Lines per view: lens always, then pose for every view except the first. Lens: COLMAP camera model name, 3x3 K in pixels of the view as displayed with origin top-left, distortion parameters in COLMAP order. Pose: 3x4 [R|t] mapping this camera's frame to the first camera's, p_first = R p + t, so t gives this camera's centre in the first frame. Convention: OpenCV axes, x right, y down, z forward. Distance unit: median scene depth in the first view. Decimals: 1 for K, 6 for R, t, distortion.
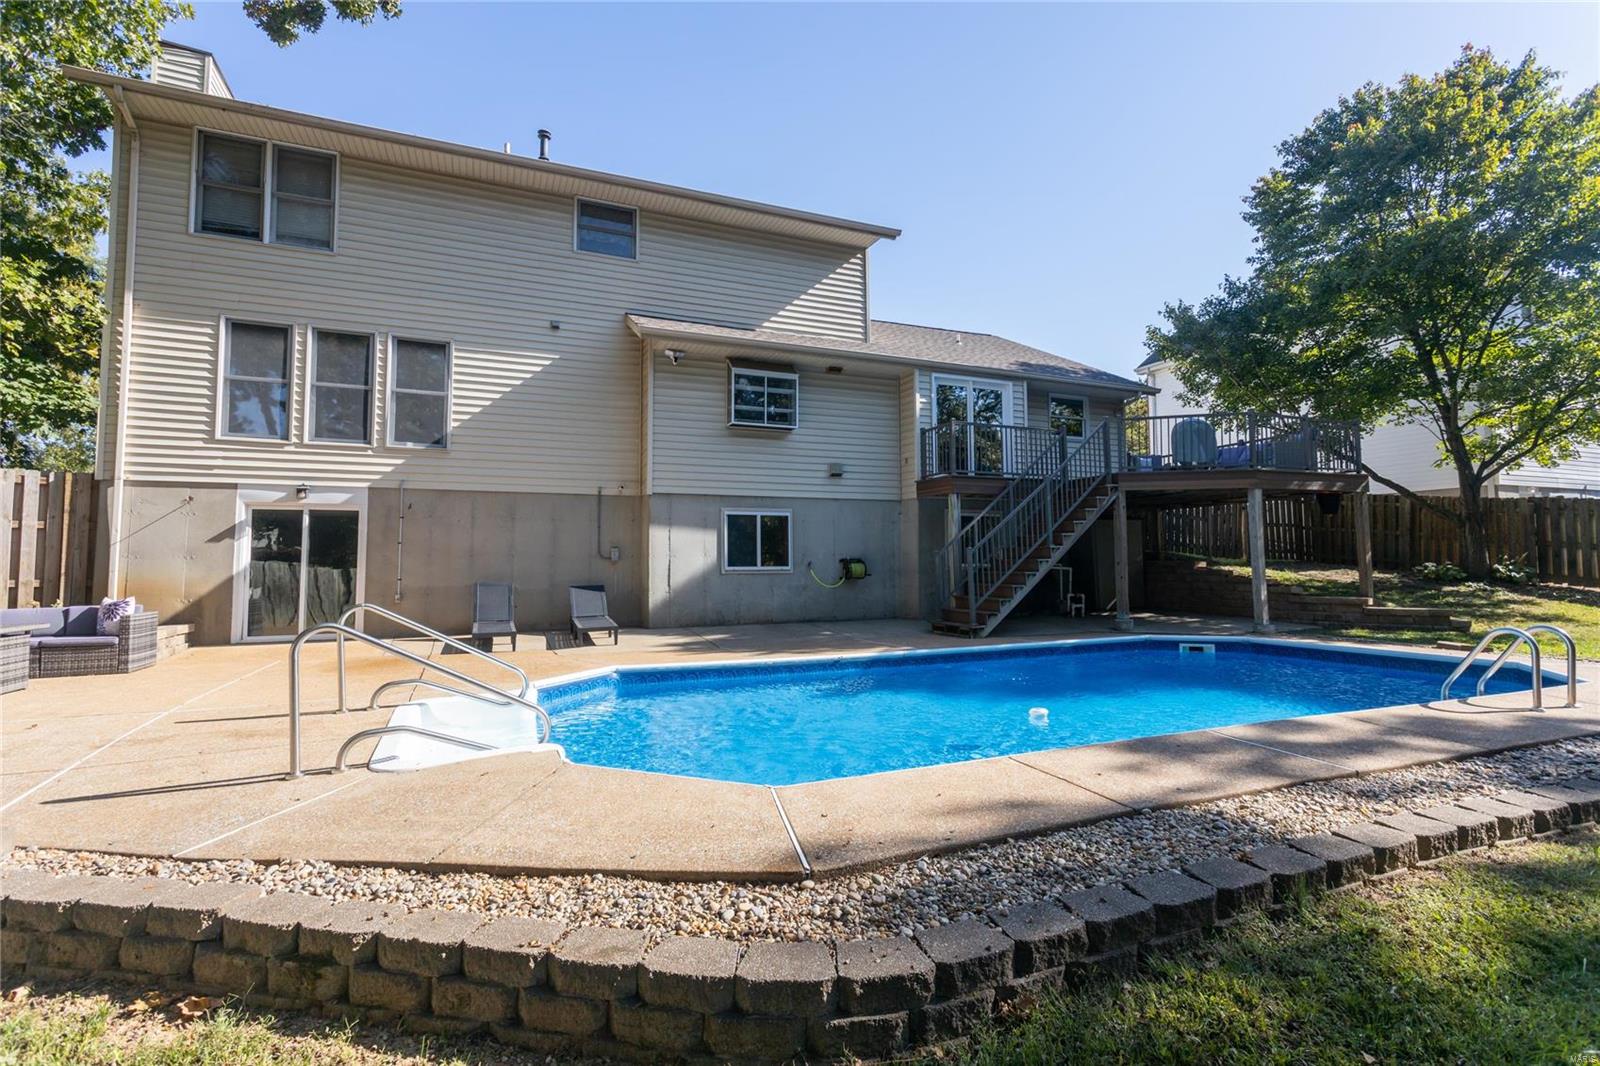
lens RADIAL K [[748.9, 0, 798.3], [0, 748.9, 518.1], [0, 0, 1]] dist [0.001862, 0.001684]
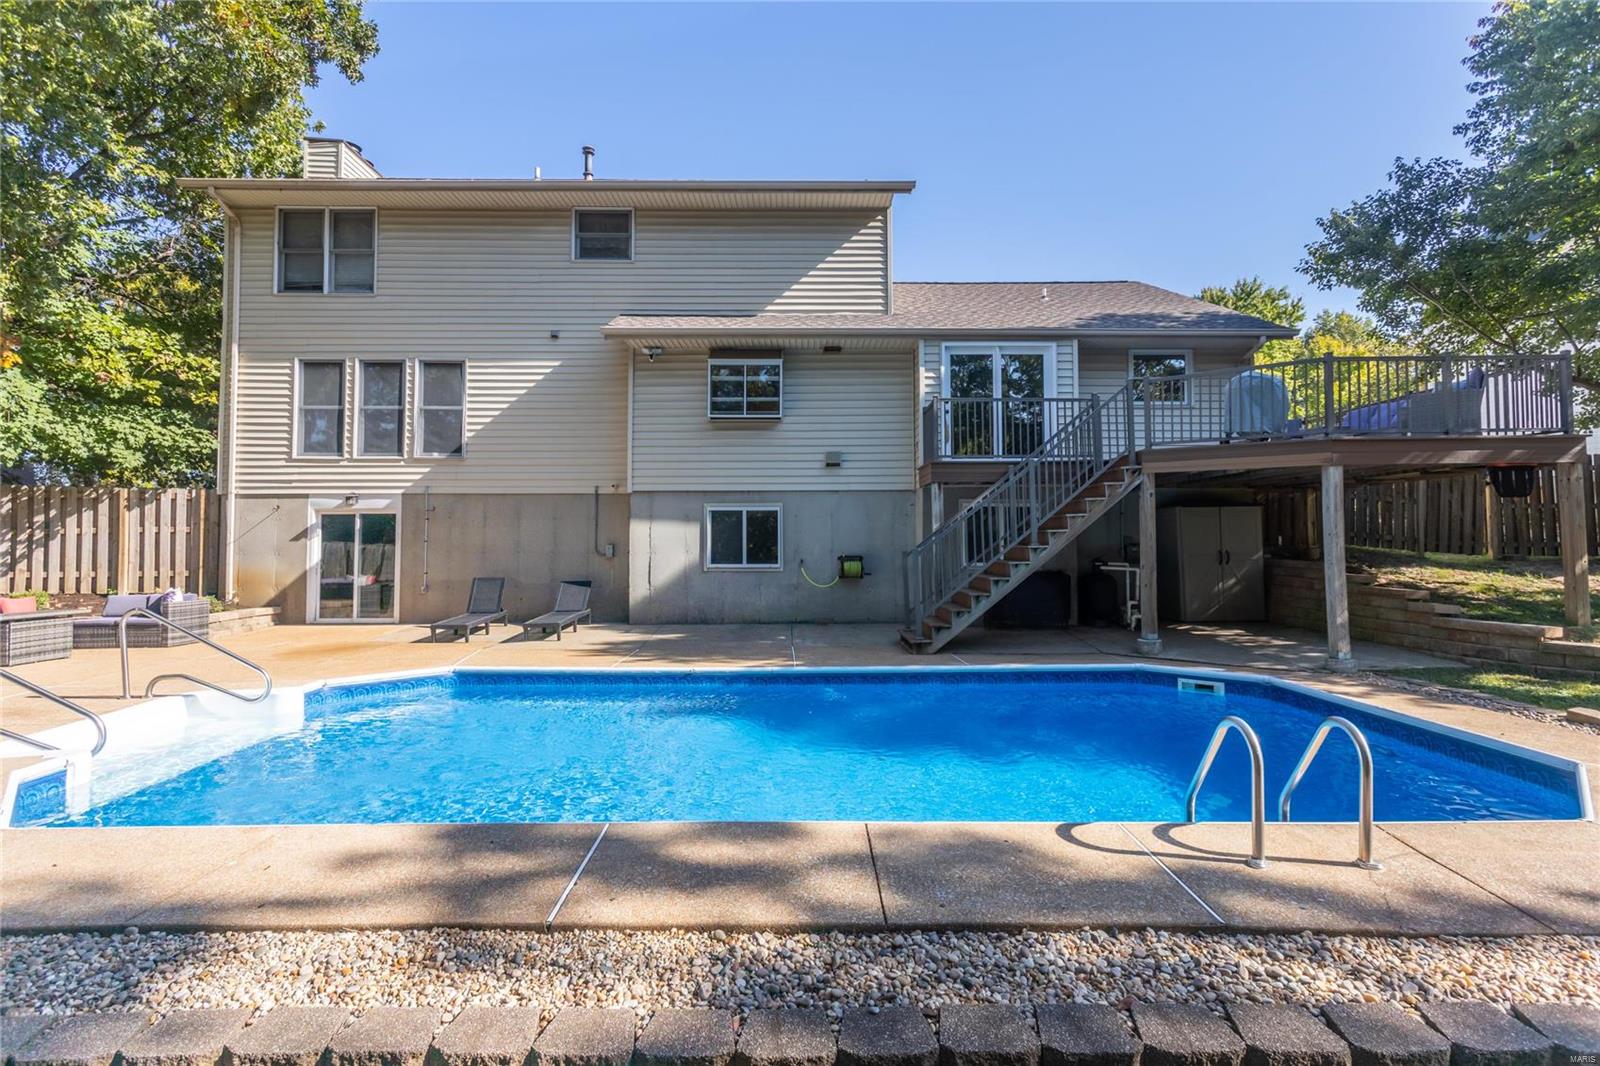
lens RADIAL K [[748.9, 0, 798.3], [0, 748.9, 518.1], [0, 0, 1]] dist [0.001862, 0.001684]
pose [[0.923035, -0.009429, -0.384600, 0.413841], [0.020379, 0.999494, 0.024406, -0.017646], [0.384176, -0.030366, 0.922761, 0.153268]]
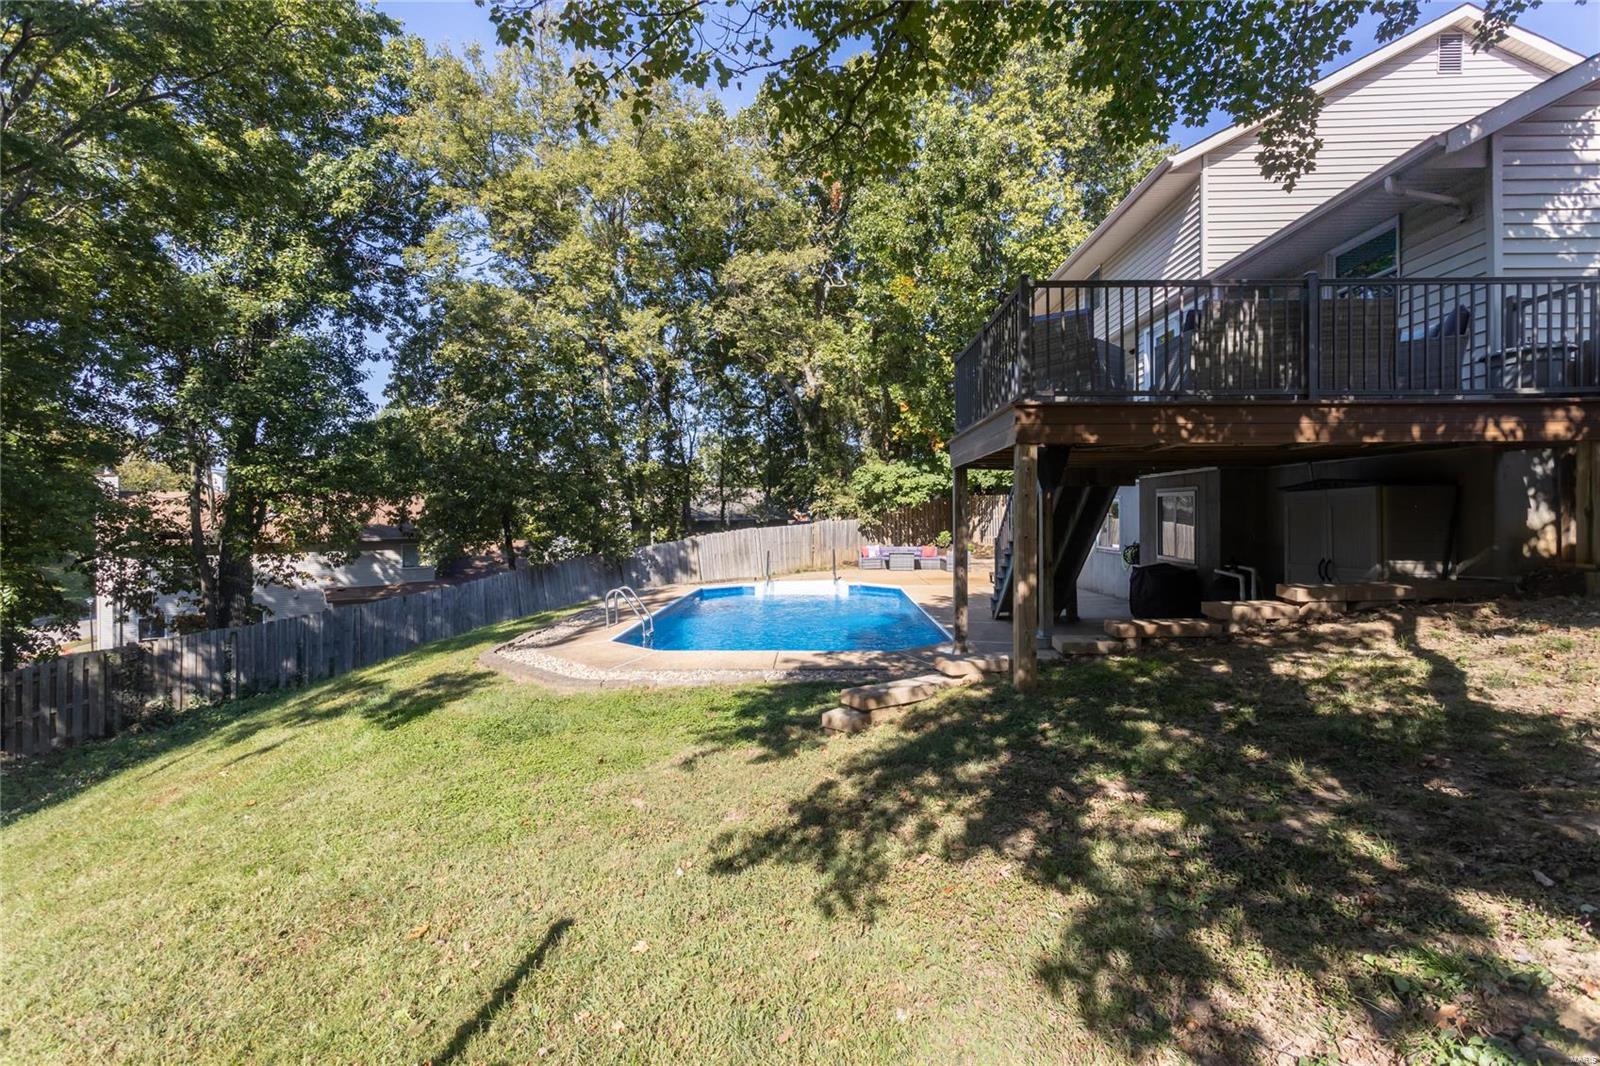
lens RADIAL K [[748.9, 0, 798.3], [0, 748.9, 518.1], [0, 0, 1]] dist [0.001862, 0.001684]
pose [[-0.429244, 0.013031, -0.903094, 1.300489], [0.065169, 0.997736, -0.016578, 0.008717], [0.900834, -0.065970, -0.429122, 1.164213]]
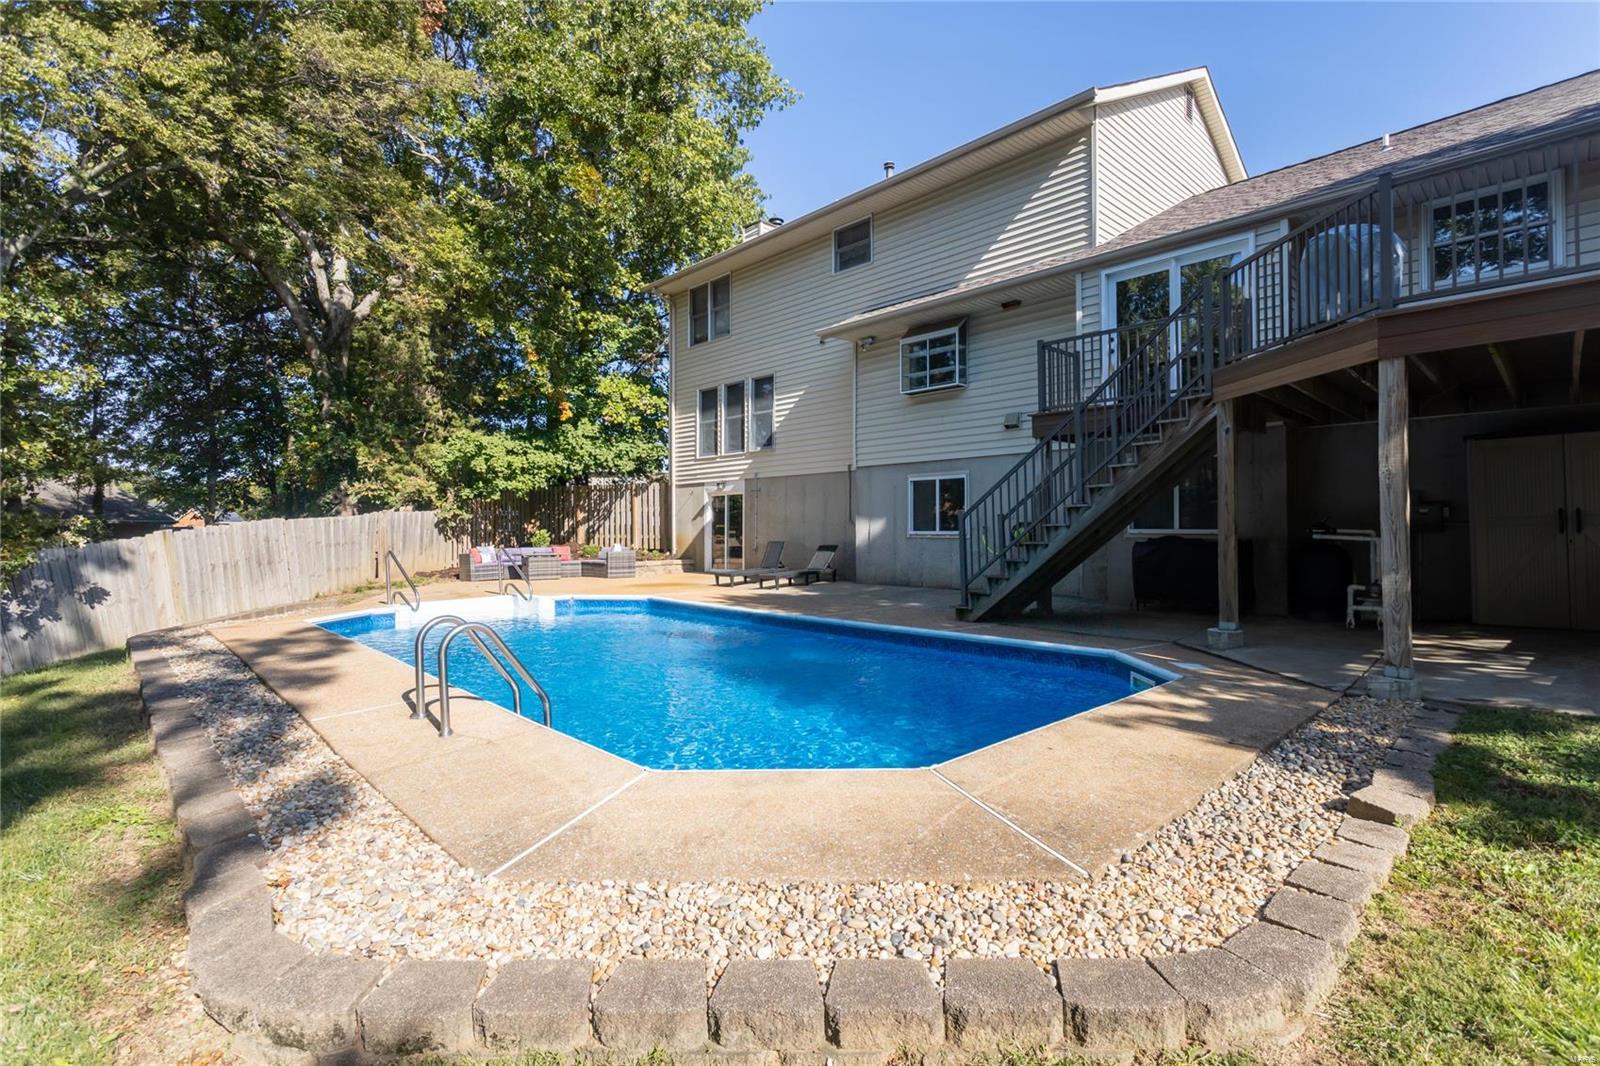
lens RADIAL K [[748.9, 0, 798.3], [0, 748.9, 518.1], [0, 0, 1]] dist [0.001862, 0.001684]
pose [[0.339899, -0.008177, -0.940426, 0.892088], [0.057898, 0.998247, 0.012246, 0.026367], [0.938678, -0.058612, 0.339777, 0.531943]]
